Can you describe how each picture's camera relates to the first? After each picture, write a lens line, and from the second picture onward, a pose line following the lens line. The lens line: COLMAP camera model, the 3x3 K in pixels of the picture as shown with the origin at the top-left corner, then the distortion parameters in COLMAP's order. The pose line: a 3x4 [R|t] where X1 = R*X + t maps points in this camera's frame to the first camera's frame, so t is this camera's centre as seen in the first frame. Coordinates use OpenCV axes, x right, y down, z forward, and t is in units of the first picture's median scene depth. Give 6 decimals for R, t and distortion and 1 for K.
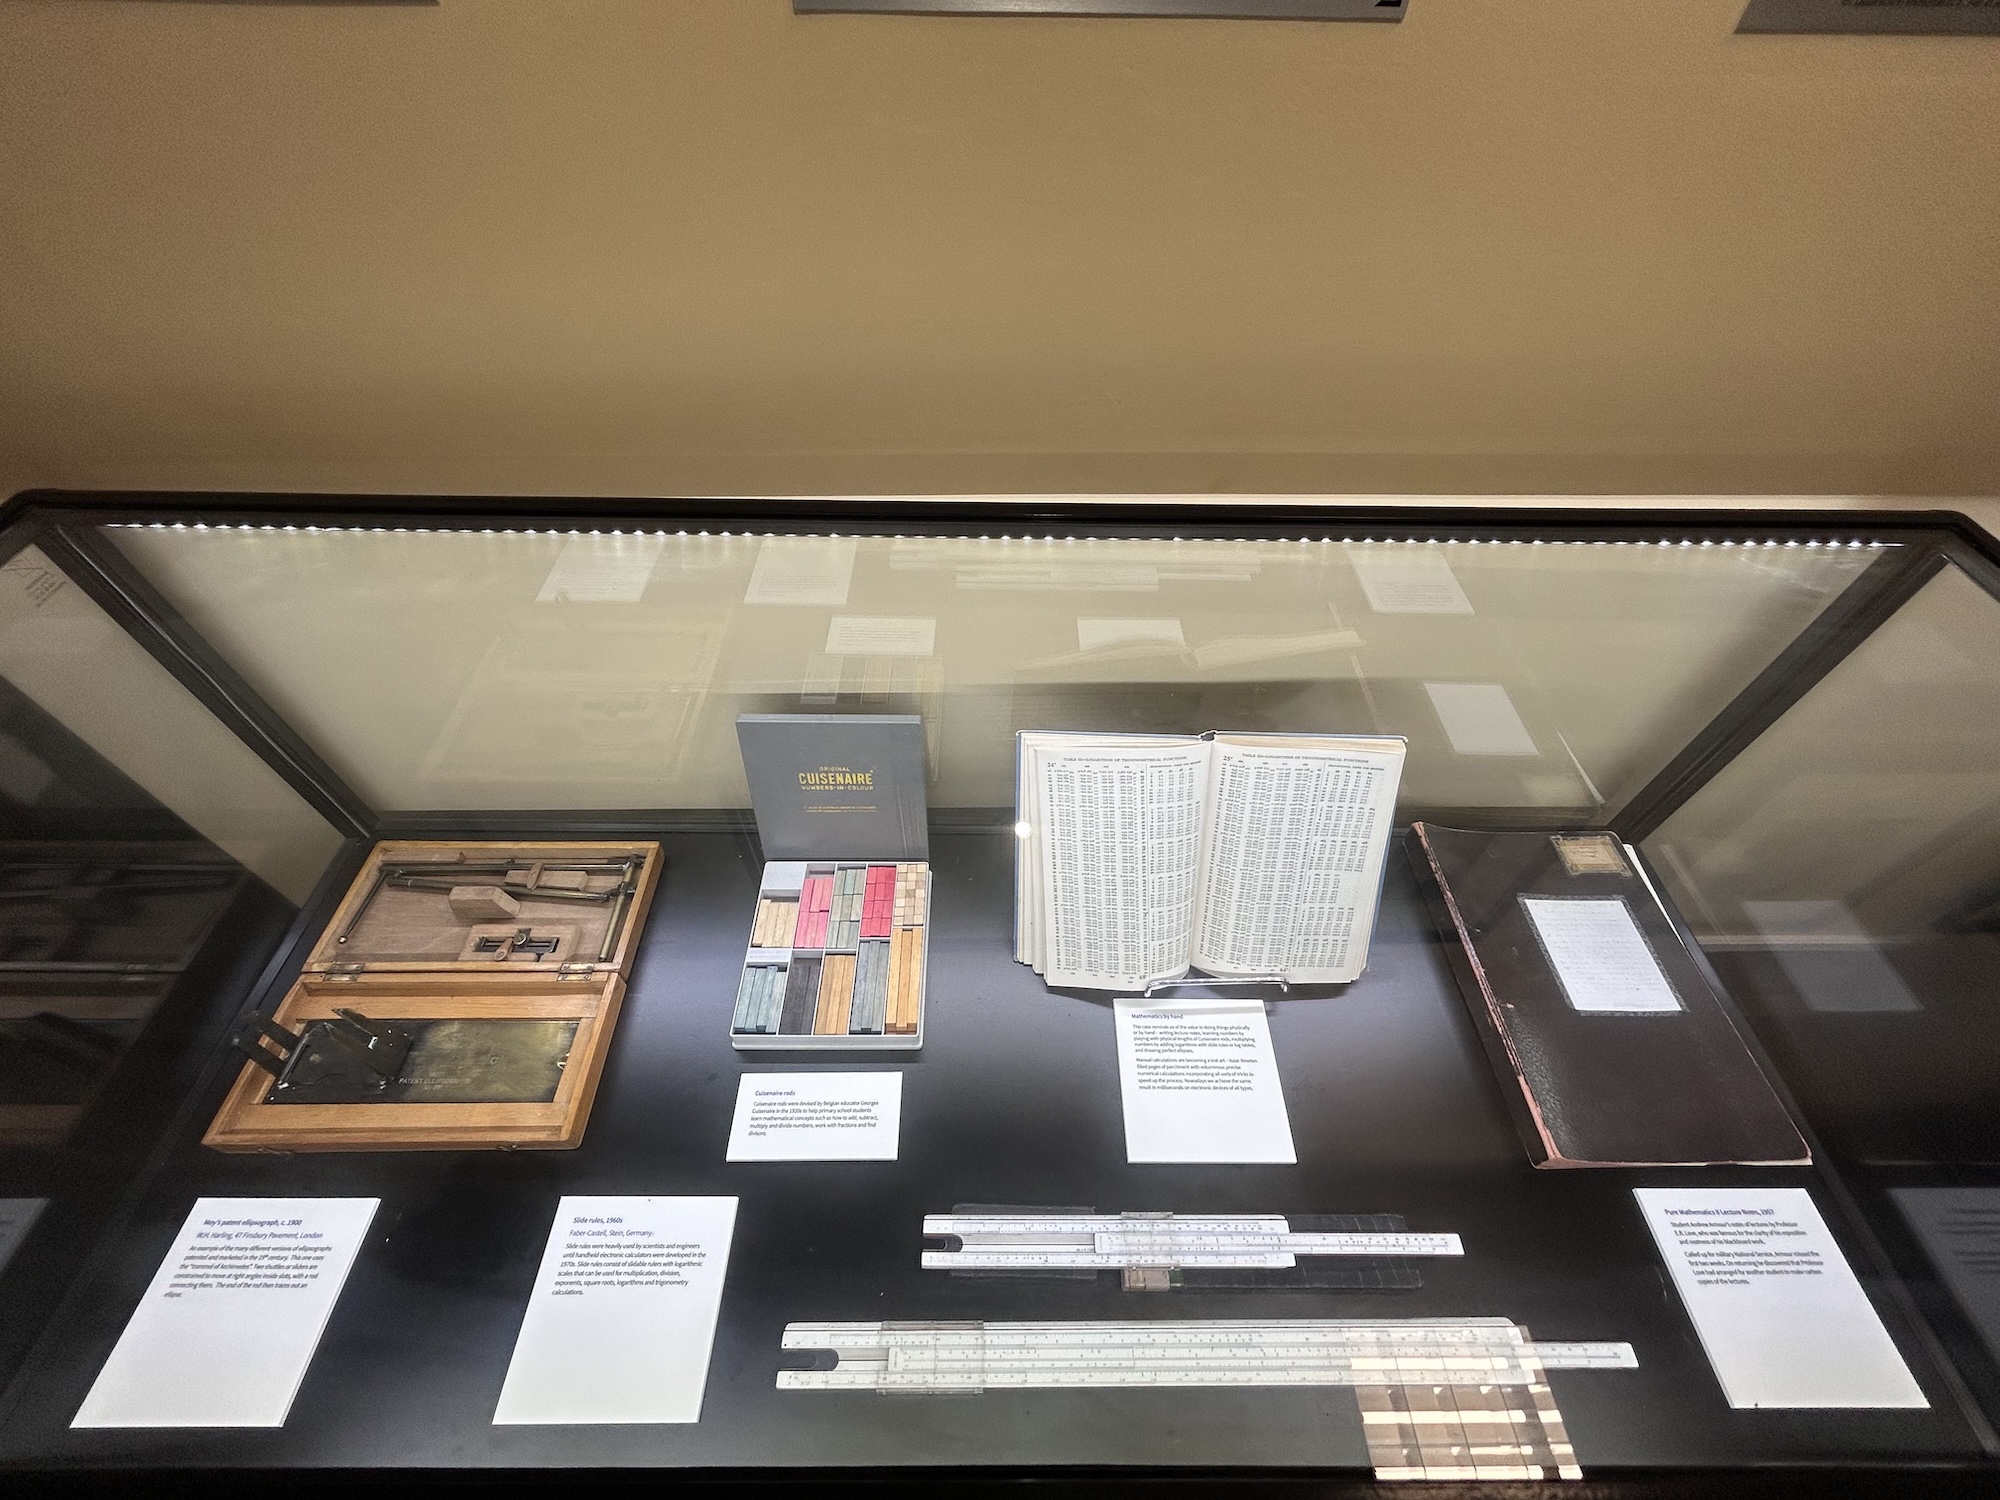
lens RADIAL K [[822.4, 0, 1011.4], [0, 822.4, 758.7], [0, 0, 1]] dist [0.001222, 0.000925]
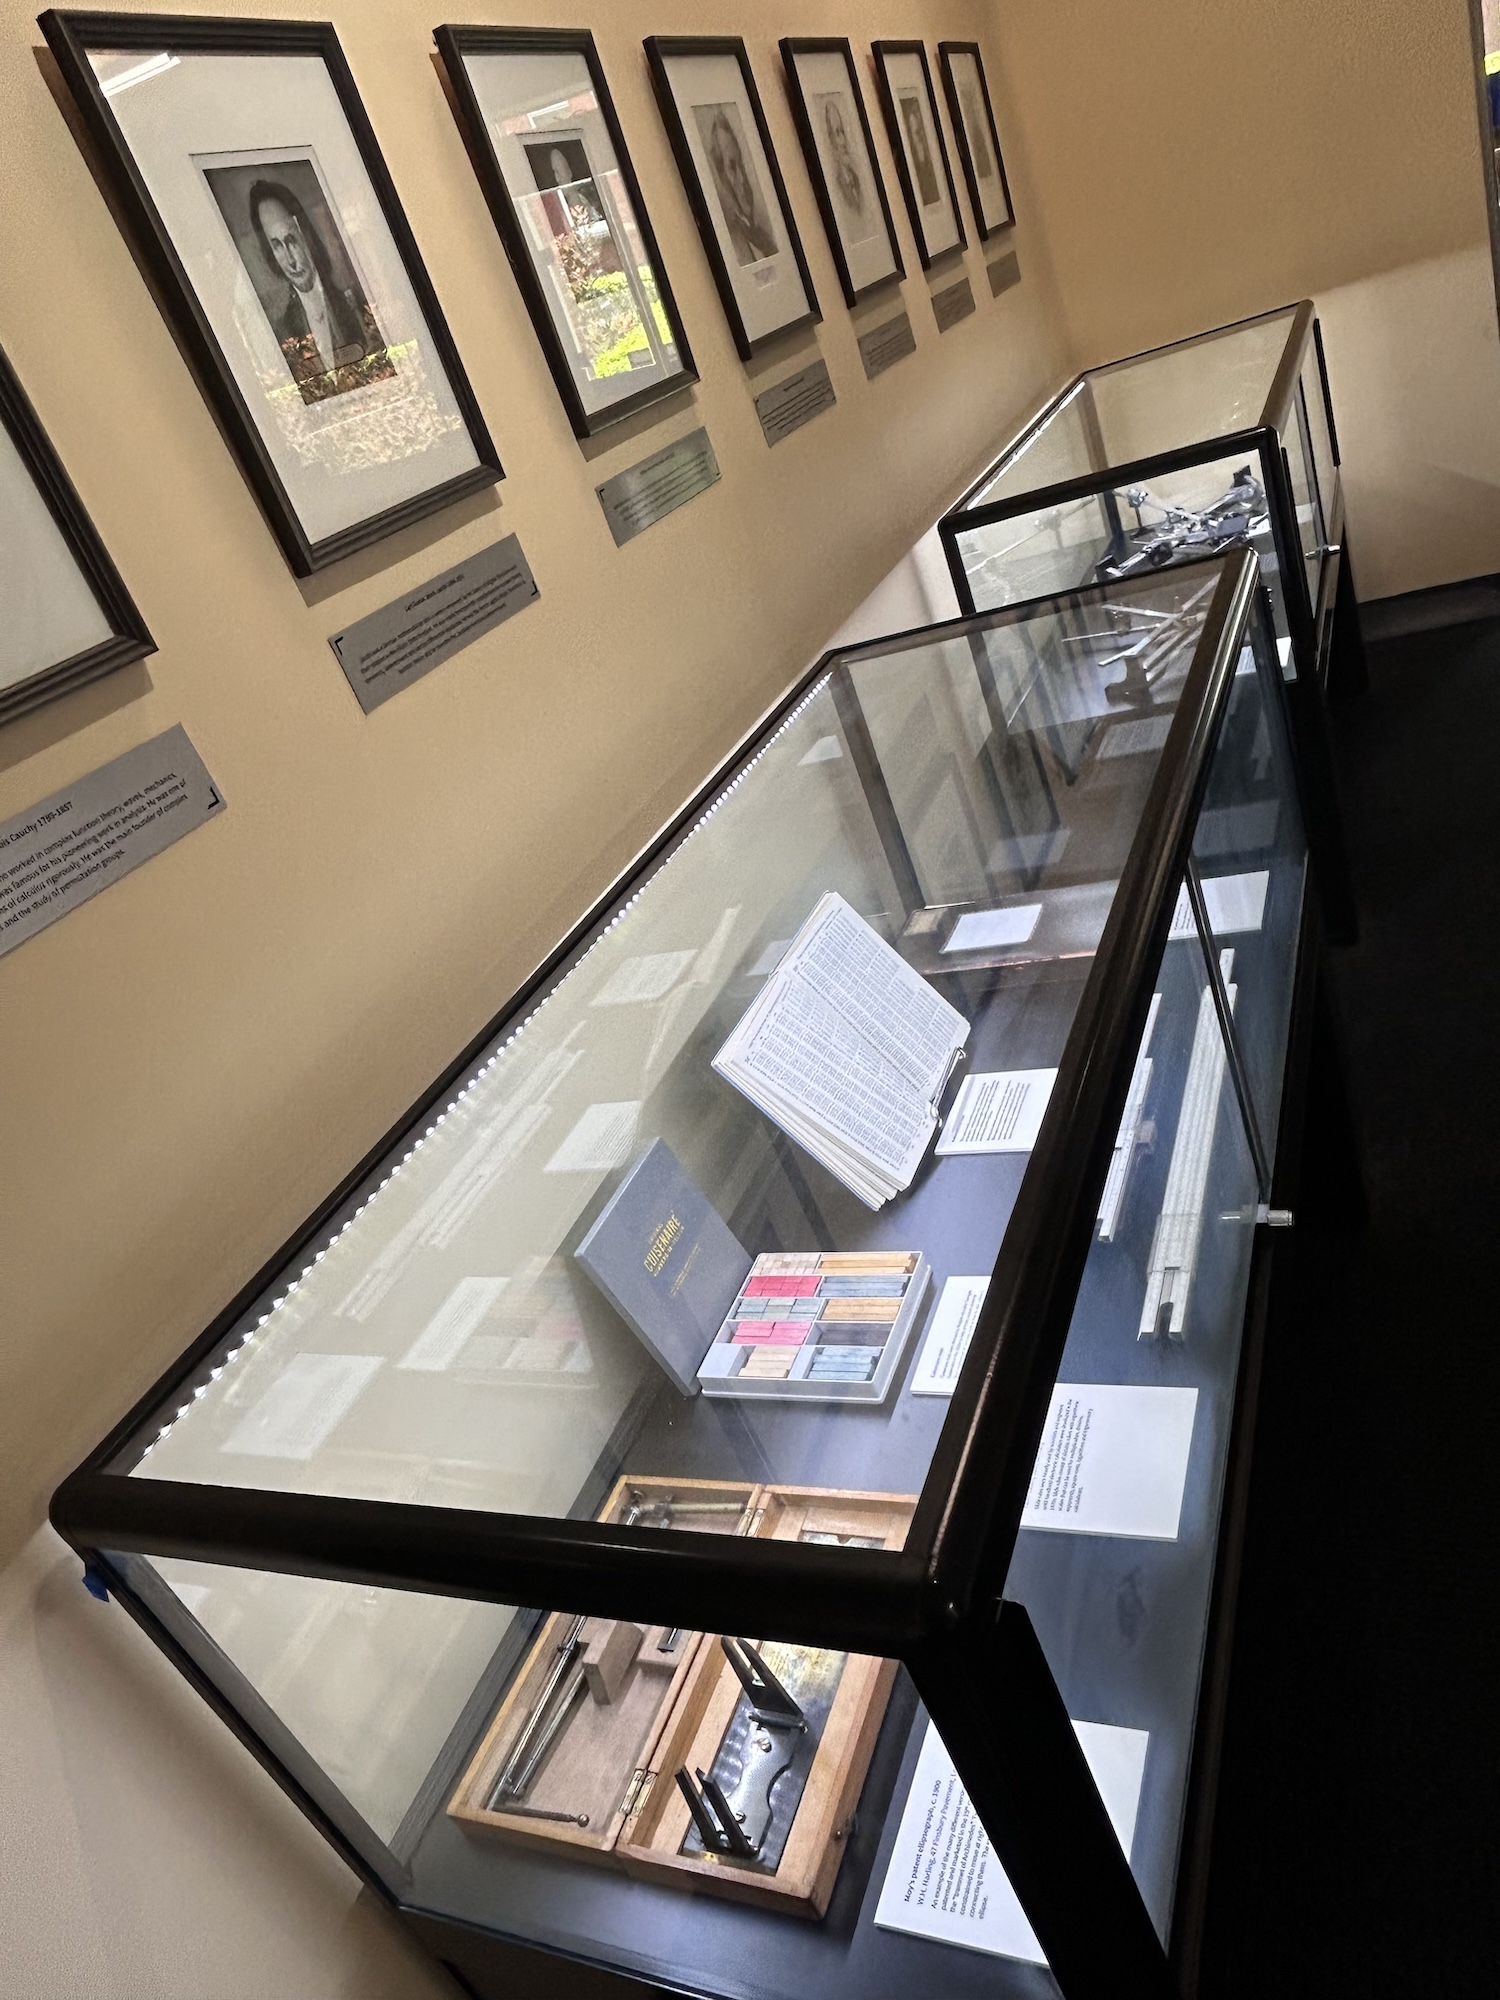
lens RADIAL K [[1312.9, 0, 723.4], [0, 1312.9, 984.2], [0, 0, 1]] dist [0.012560, -0.005690]
pose [[0.374880, -0.547303, 0.748281, -1.263550], [0.890089, 0.438188, -0.125427, 0.160555], [-0.259241, 0.713057, 0.651416, -0.294460]]
